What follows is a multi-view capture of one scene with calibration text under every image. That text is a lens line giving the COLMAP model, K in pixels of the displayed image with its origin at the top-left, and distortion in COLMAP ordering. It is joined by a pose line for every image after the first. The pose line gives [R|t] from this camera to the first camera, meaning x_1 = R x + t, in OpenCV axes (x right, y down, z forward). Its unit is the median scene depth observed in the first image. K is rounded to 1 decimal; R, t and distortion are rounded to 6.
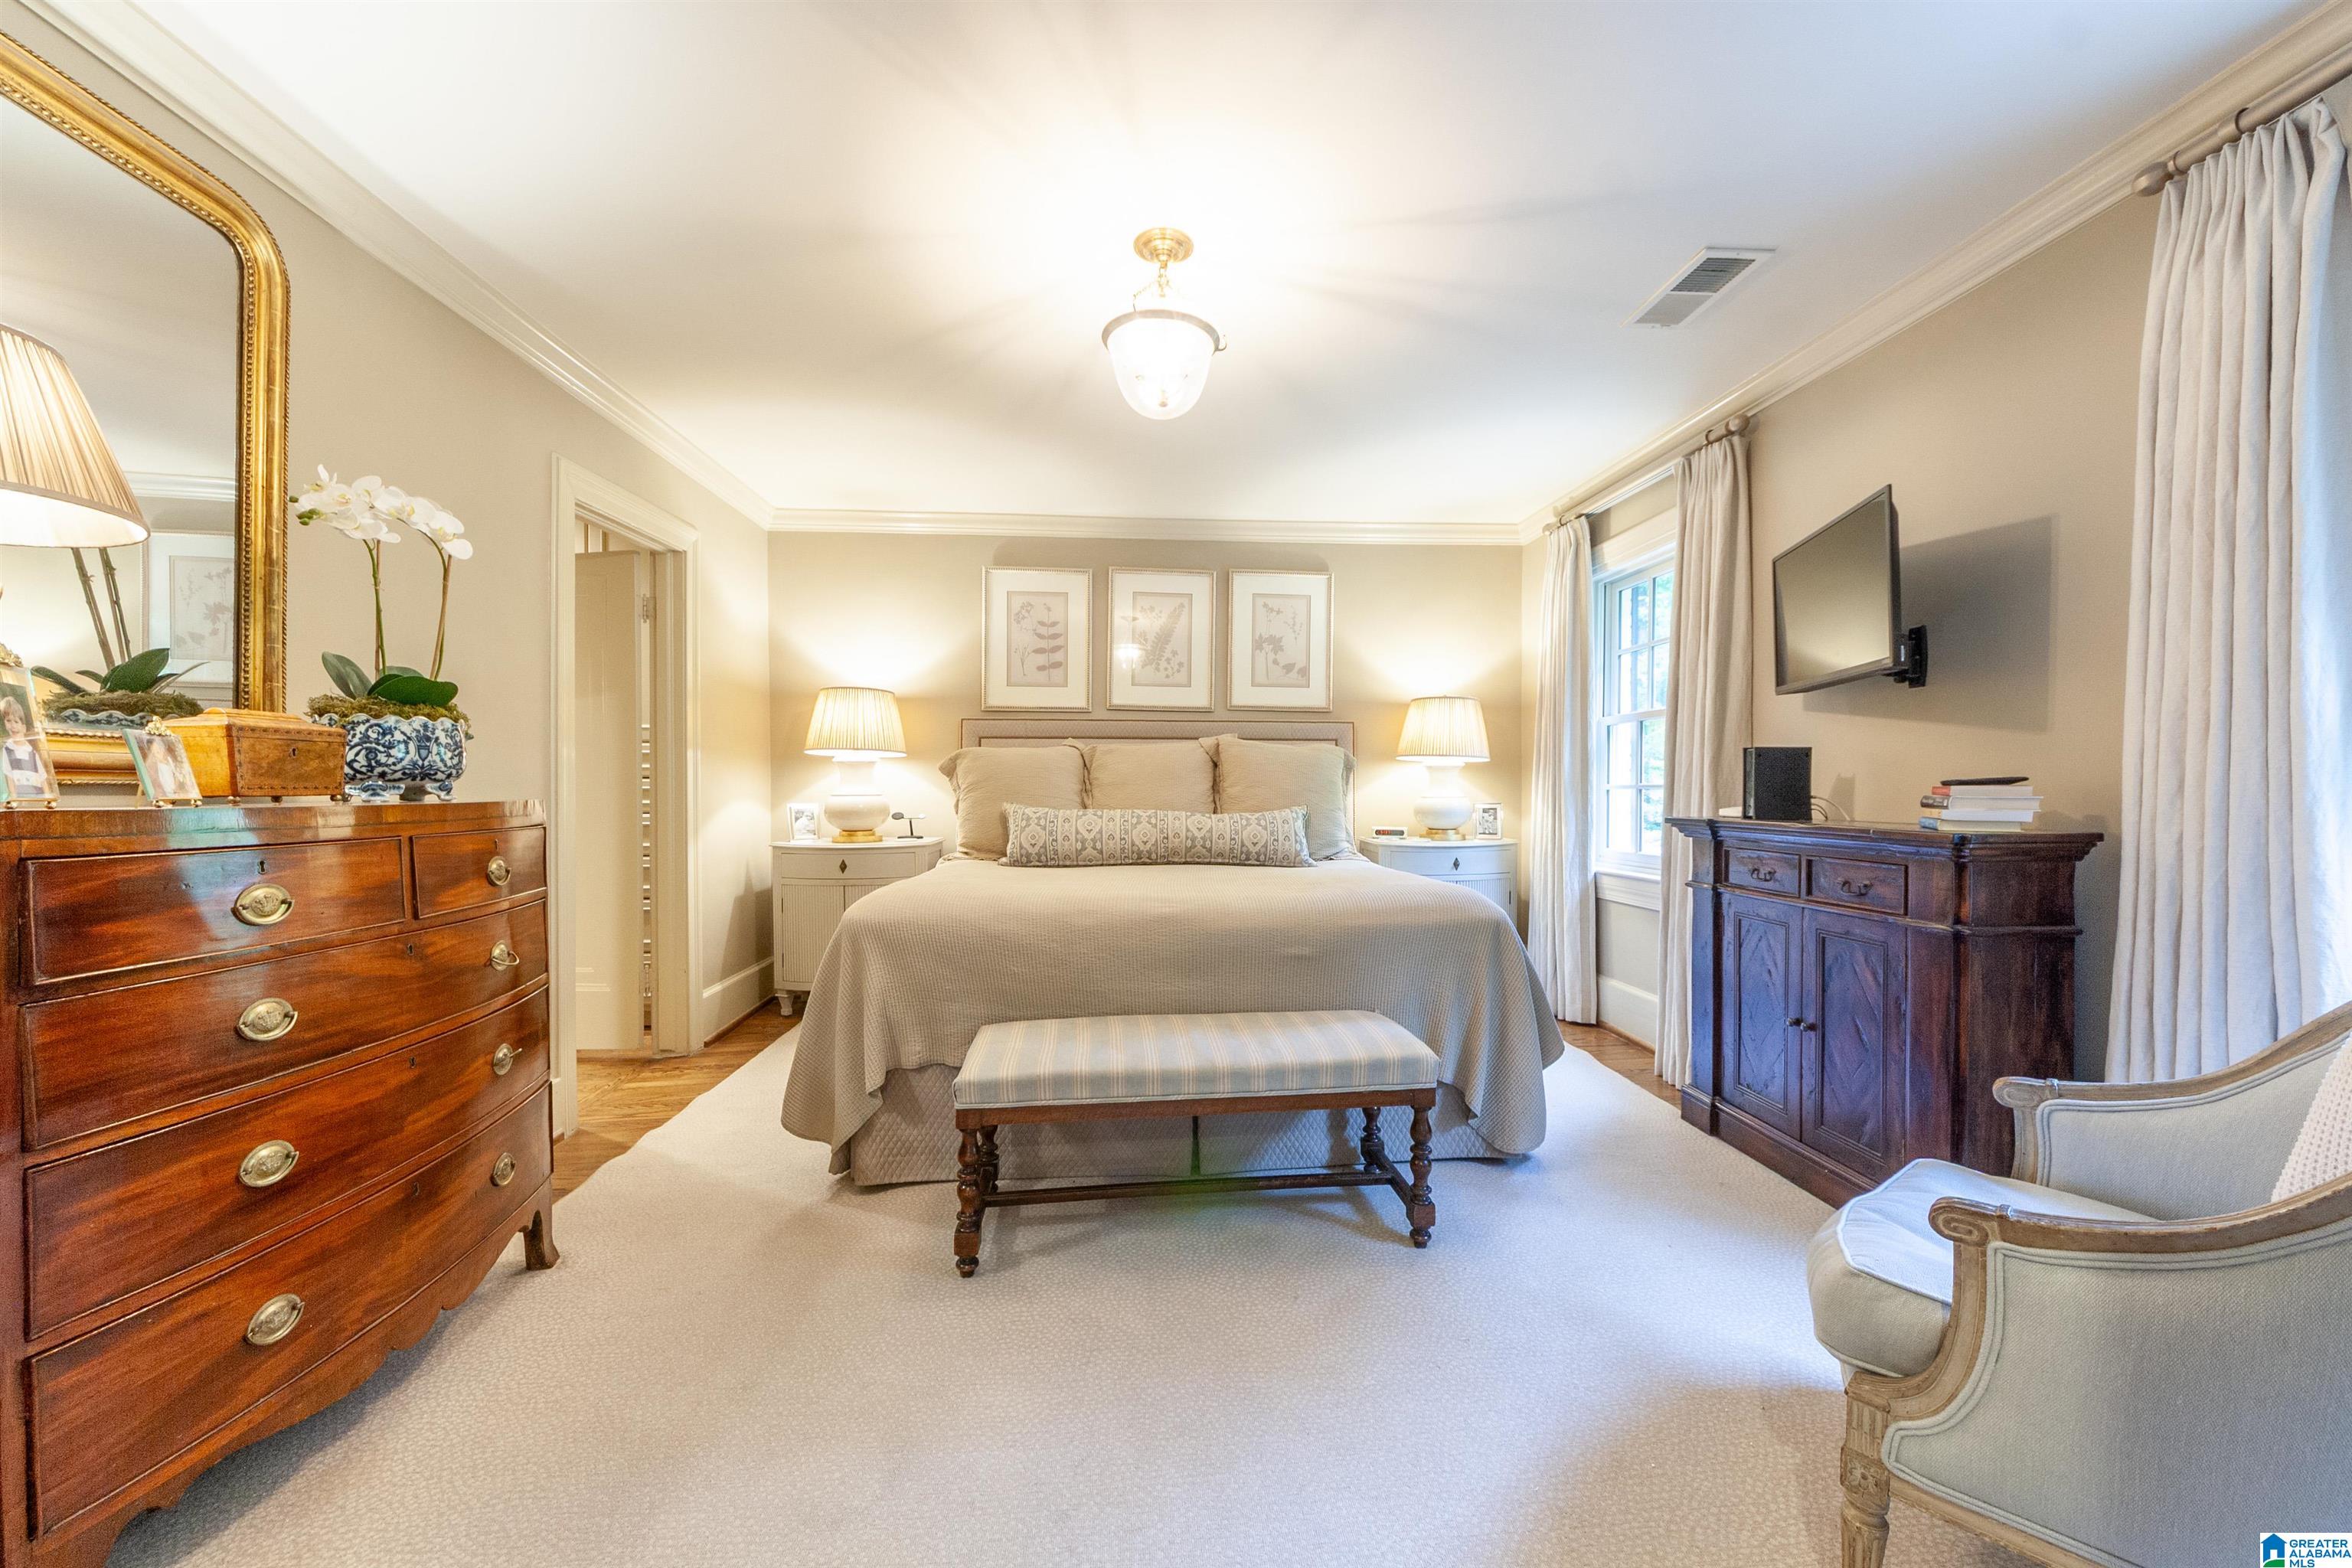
lens RADIAL K [[914.5, 0, 1191.0], [0, 914.5, 789.8], [0, 0, 1]] dist [0.013796, -0.006732]
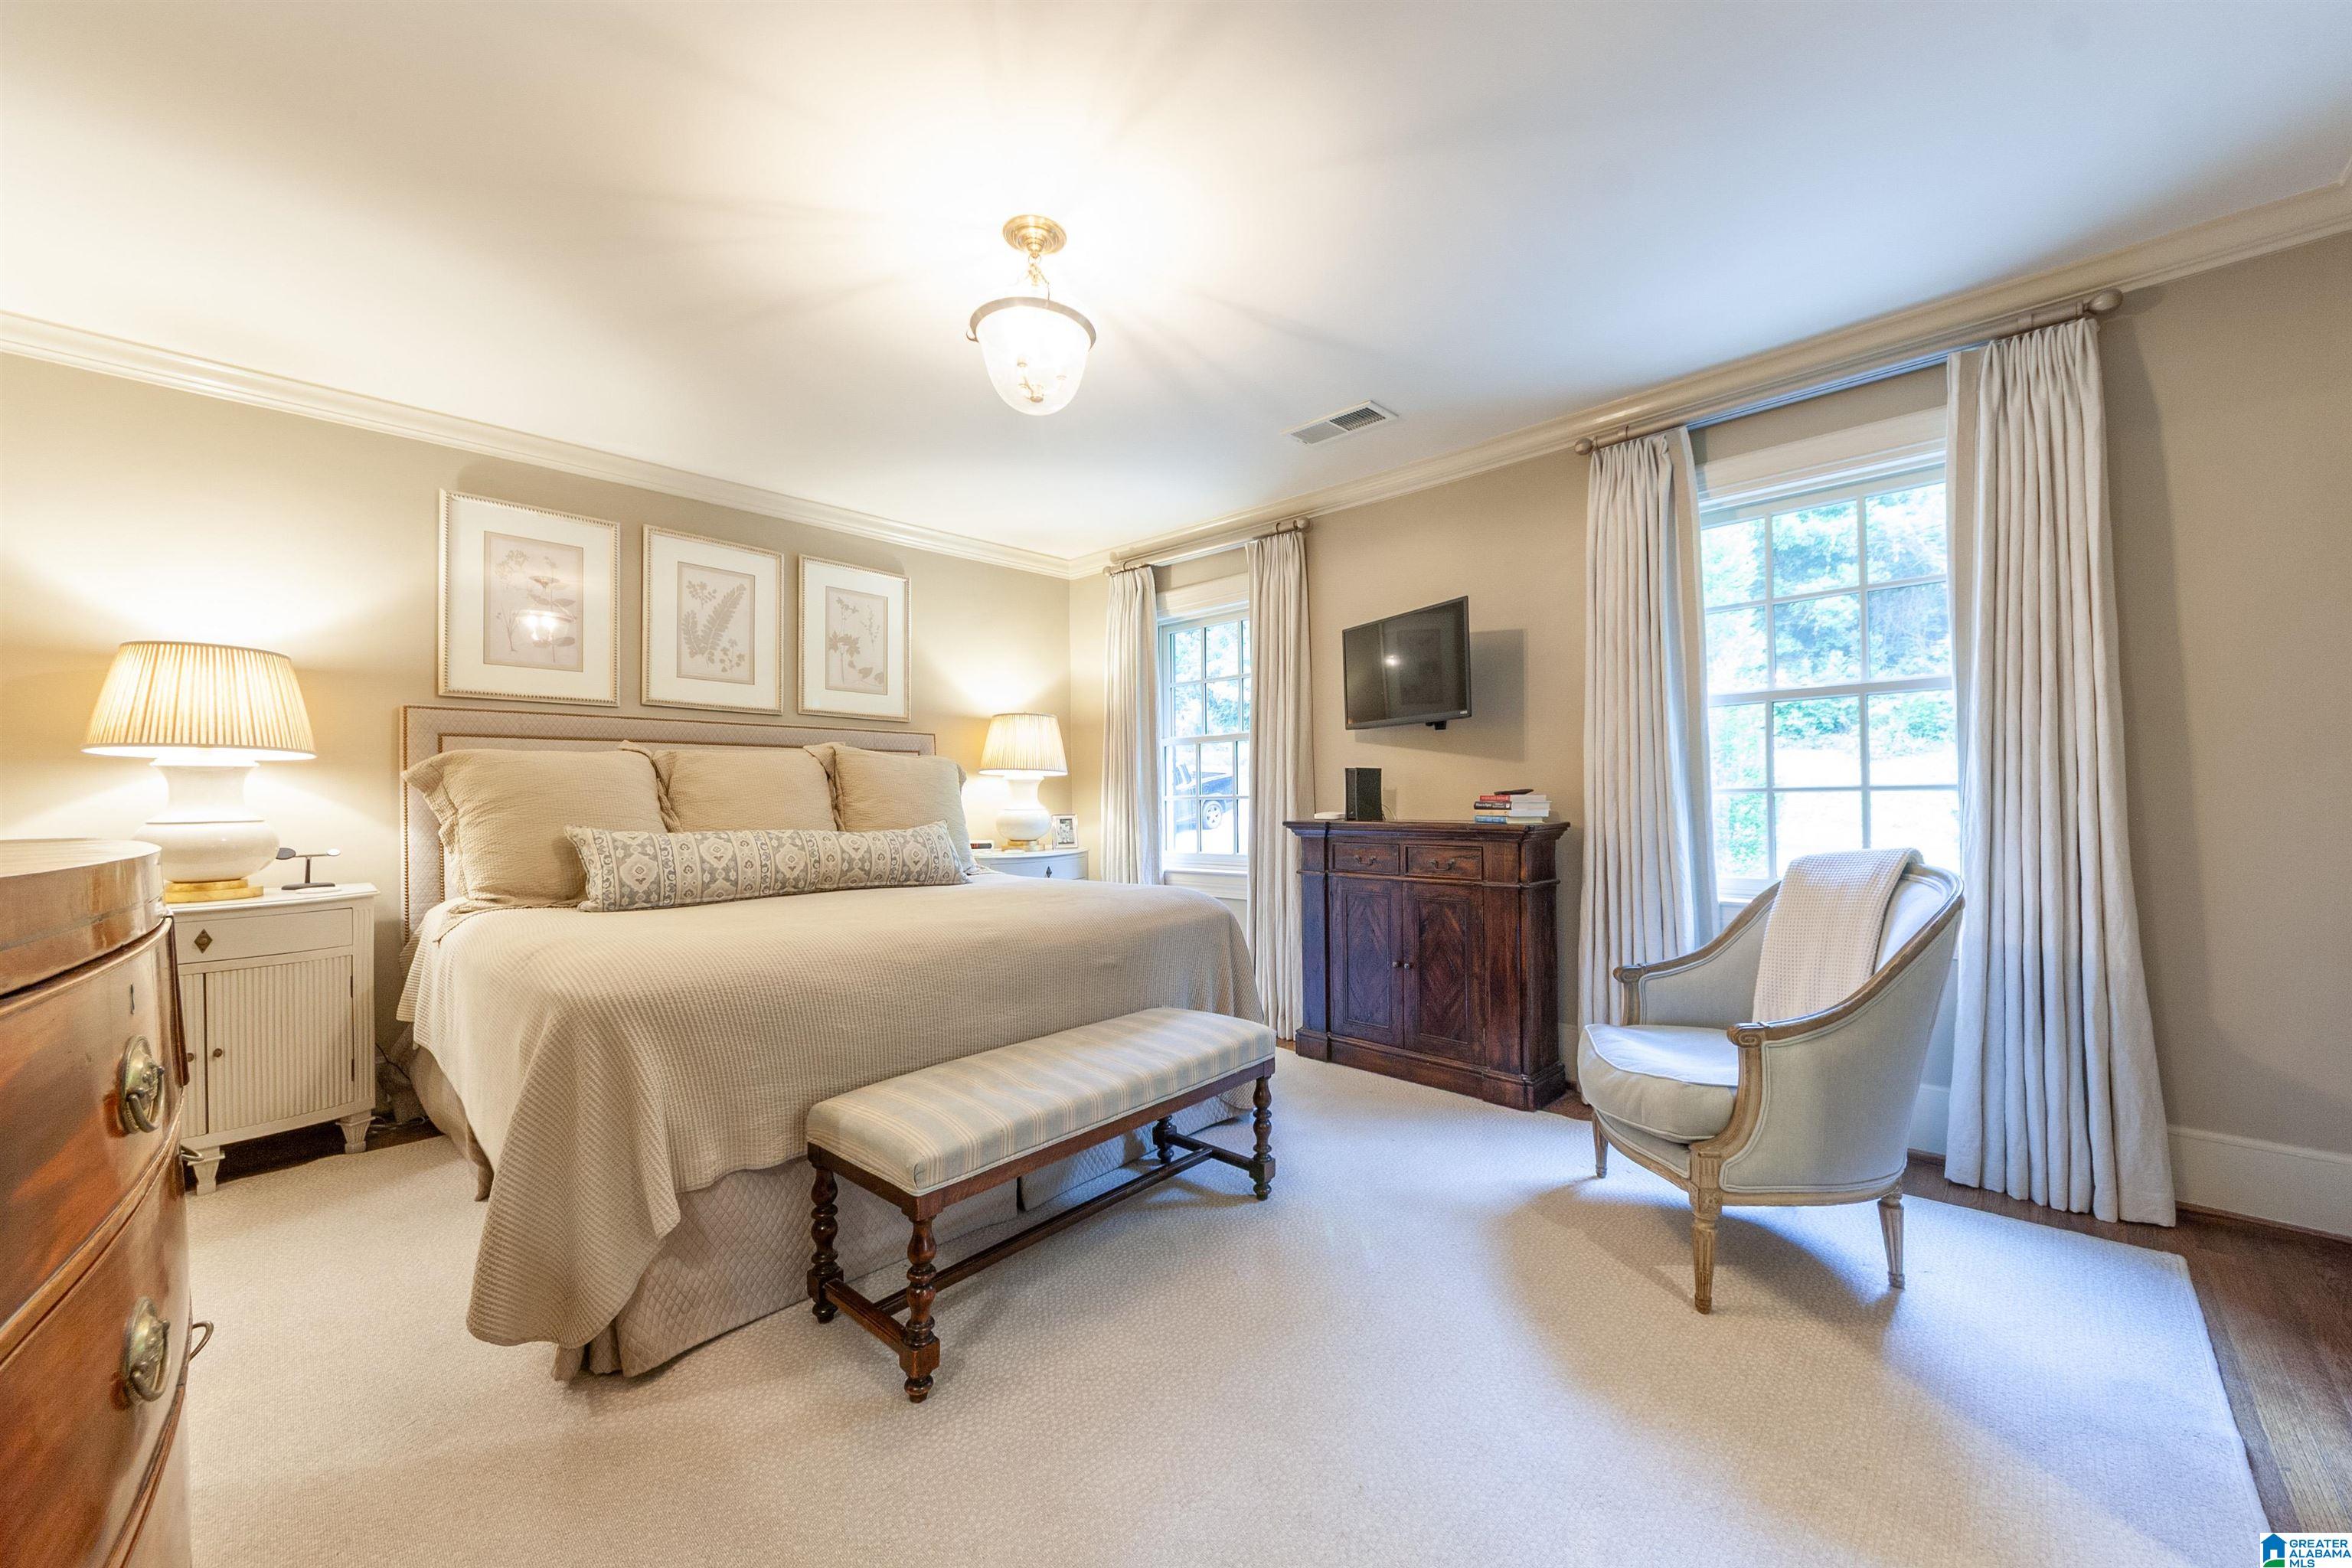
lens RADIAL K [[914.5, 0, 1191.0], [0, 914.5, 789.8], [0, 0, 1]] dist [0.013796, -0.006732]
pose [[0.728710, -0.001335, 0.684821, -0.360737], [0.011515, 0.999881, -0.010303, -0.001891], [-0.684726, 0.015393, 0.728638, 0.130768]]
